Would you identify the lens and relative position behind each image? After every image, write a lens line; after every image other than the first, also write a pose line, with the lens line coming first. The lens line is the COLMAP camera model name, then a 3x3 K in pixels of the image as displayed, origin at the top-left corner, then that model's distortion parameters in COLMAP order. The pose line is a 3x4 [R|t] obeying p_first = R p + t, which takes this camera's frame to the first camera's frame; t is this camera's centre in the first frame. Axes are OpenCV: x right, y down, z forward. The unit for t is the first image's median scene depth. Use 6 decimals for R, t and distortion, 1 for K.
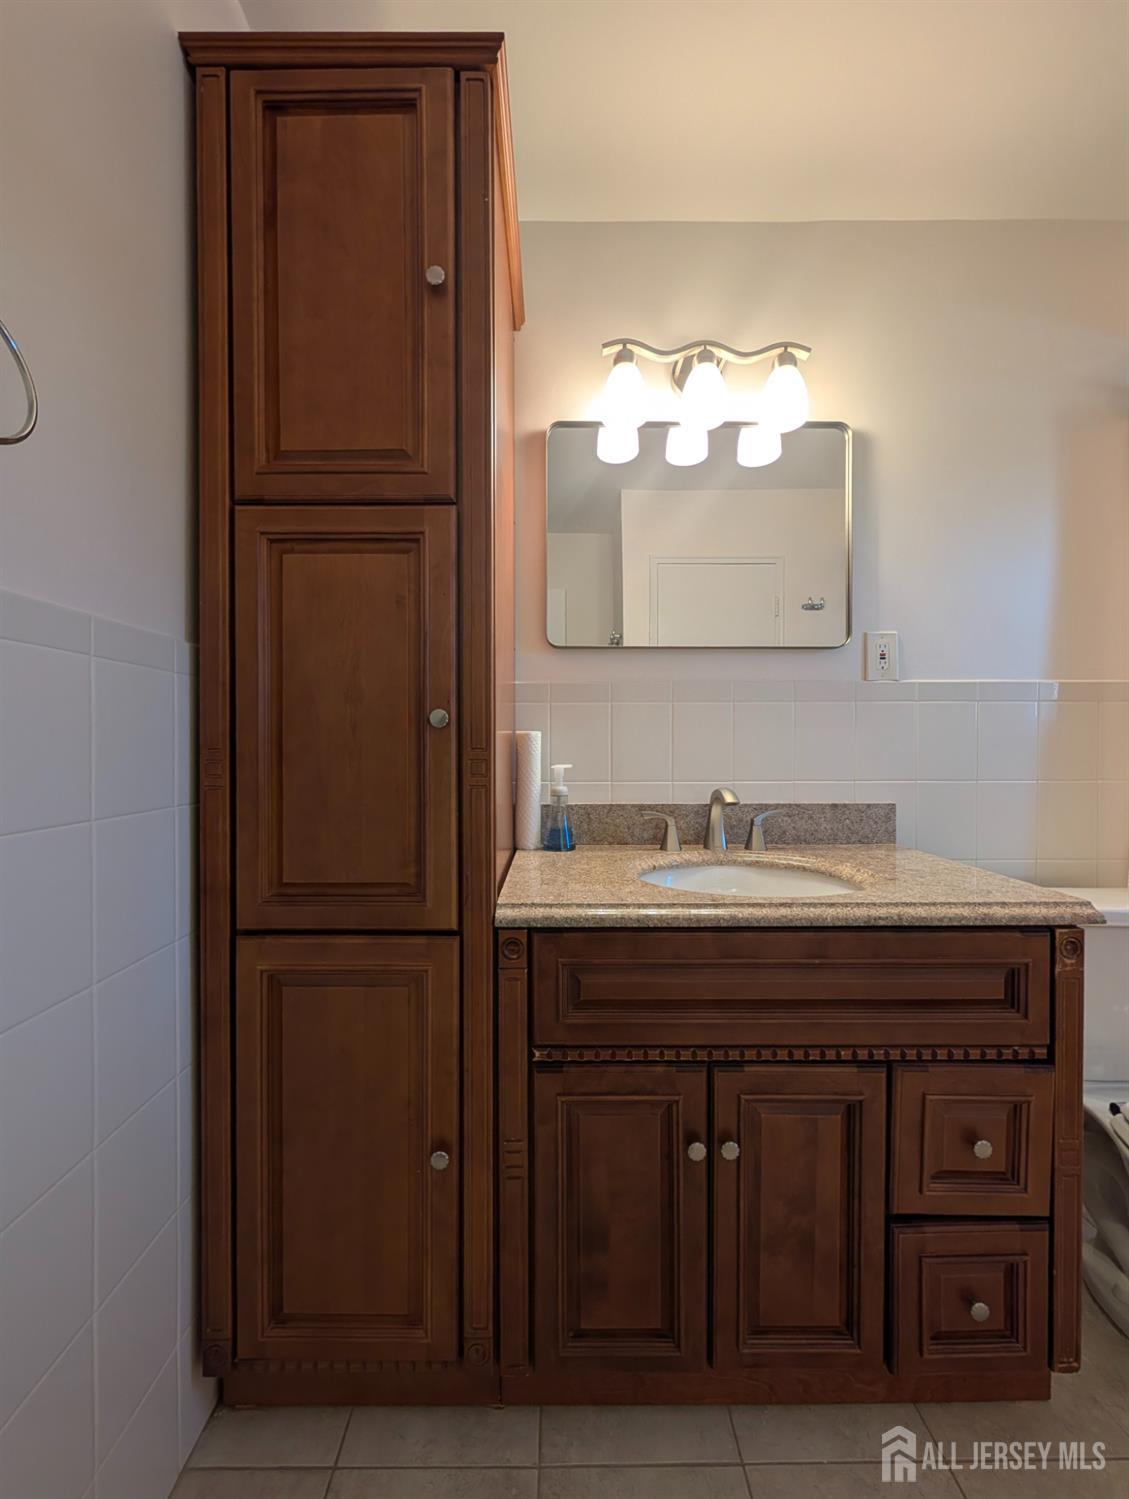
lens RADIAL K [[568.6, 0, 551.6], [0, 568.6, 746.7], [0, 0, 1]] dist [-0.001083, -0.000176]
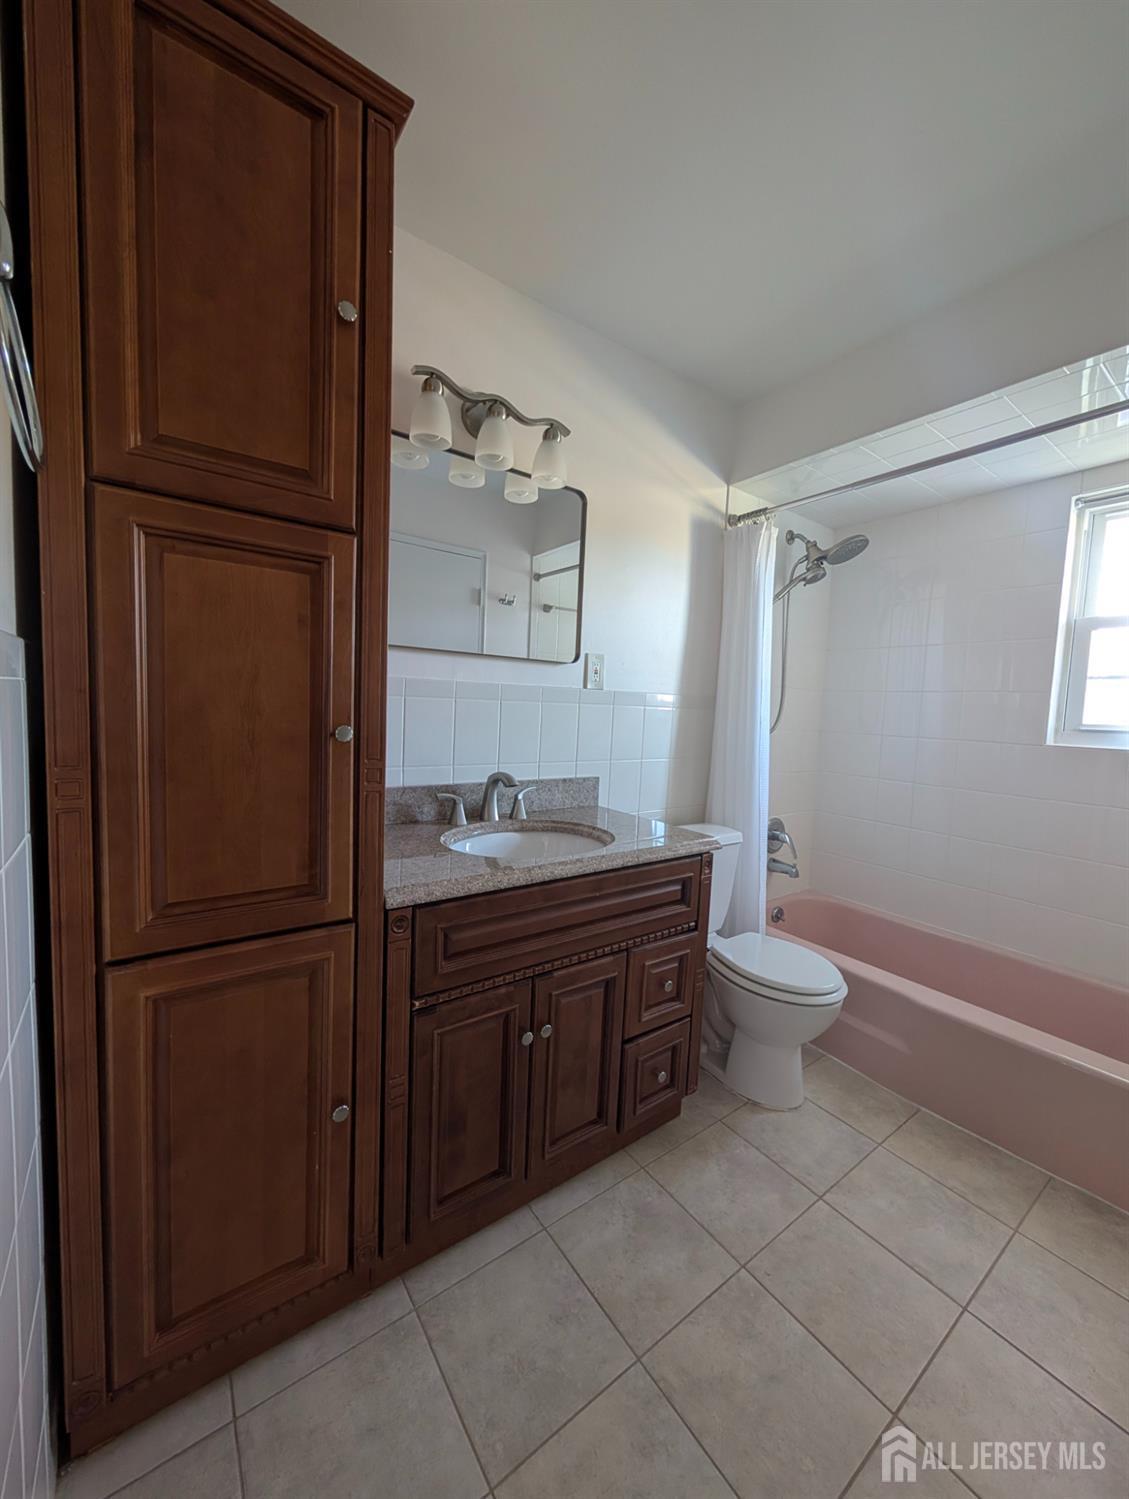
lens RADIAL K [[568.6, 0, 551.6], [0, 568.6, 746.7], [0, 0, 1]] dist [-0.001083, -0.000176]
pose [[0.815591, -0.010796, 0.578528, -0.497007], [-0.039231, 0.996493, 0.073903, -0.119474], [-0.577297, -0.082971, 0.812308, -0.126907]]
